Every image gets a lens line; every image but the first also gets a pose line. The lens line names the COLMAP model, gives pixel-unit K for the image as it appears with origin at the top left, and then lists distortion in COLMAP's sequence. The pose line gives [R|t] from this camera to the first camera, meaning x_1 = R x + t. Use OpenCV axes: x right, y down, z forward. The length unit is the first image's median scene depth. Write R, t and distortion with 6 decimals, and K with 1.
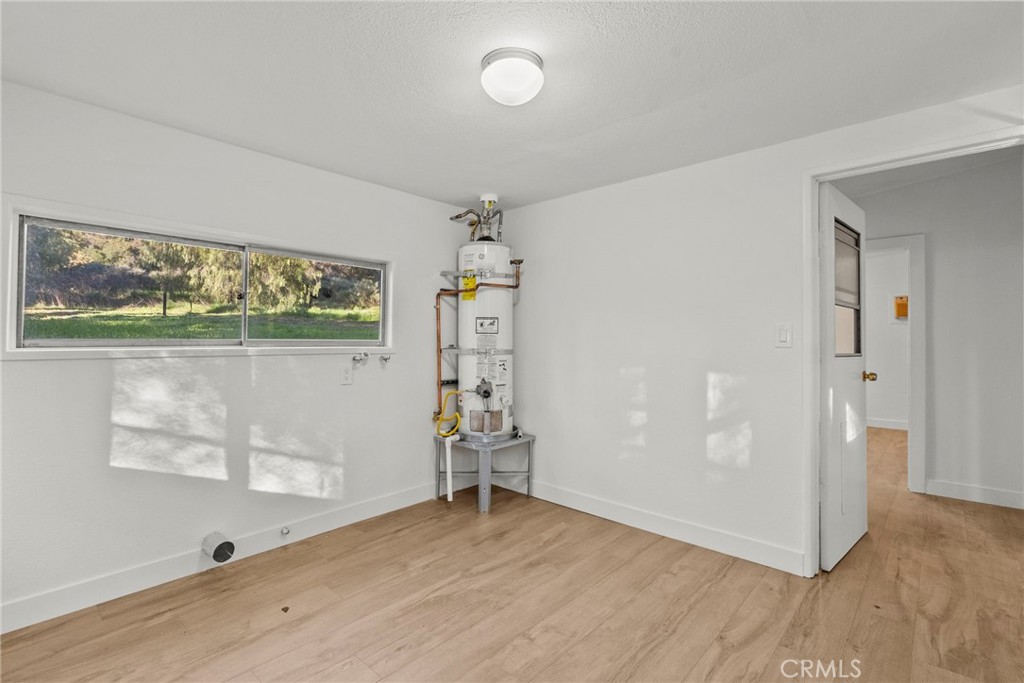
lens RADIAL K [[472.3, 0, 515.6], [0, 472.3, 333.0], [0, 0, 1]] dist [-0.000259, 0.000240]
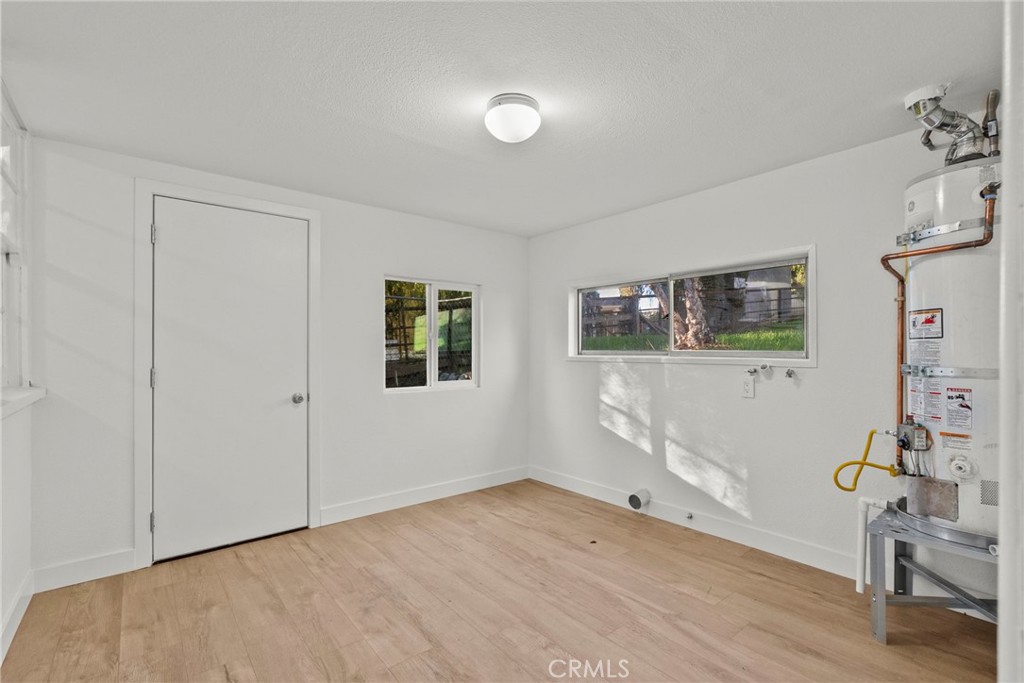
lens RADIAL K [[465.7, 0, 513.8], [0, 465.7, 346.0], [0, 0, 1]] dist [-0.002915, 0.001005]
pose [[-0.149847, -0.013548, -0.988616, 0.738311], [0.012787, 0.999796, -0.015639, 0.016299], [0.988627, -0.014985, -0.149643, 0.783201]]
